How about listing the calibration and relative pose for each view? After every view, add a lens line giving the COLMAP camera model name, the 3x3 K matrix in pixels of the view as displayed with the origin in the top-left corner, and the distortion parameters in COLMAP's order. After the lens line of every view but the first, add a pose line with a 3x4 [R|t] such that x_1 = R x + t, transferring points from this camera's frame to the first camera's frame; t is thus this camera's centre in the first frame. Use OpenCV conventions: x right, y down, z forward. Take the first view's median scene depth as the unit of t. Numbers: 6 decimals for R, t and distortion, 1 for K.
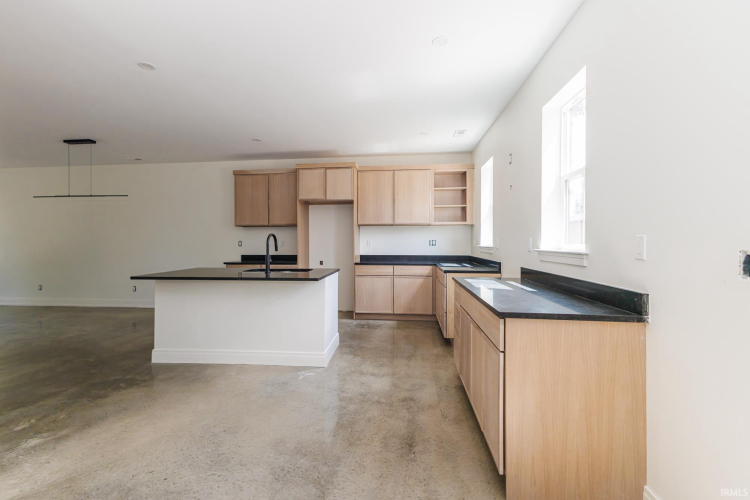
lens RADIAL K [[347.8, 0, 372.4], [0, 347.8, 242.7], [0, 0, 1]] dist [-0.001505, -0.000267]
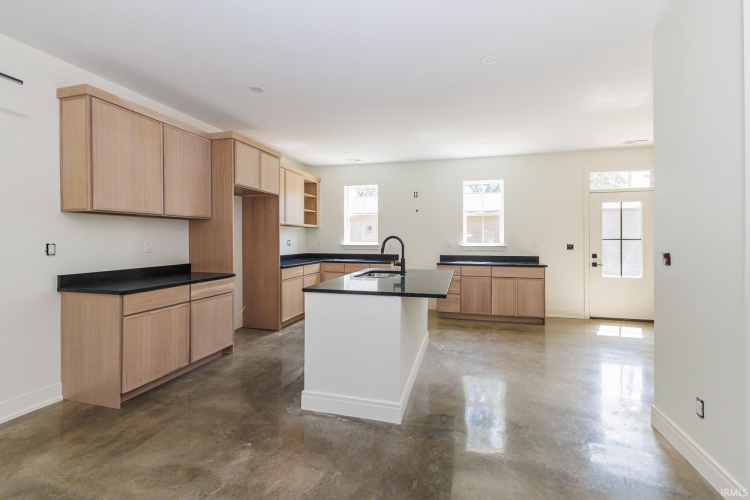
lens RADIAL K [[328.7, 0, 383.4], [0, 328.7, 240.1], [0, 0, 1]] dist [-0.000492, -0.000181]
pose [[0.138955, -0.002864, 0.990295, -0.834205], [0.003118, 0.999992, 0.002455, -0.010408], [-0.990294, 0.002746, 0.138963, 0.617084]]
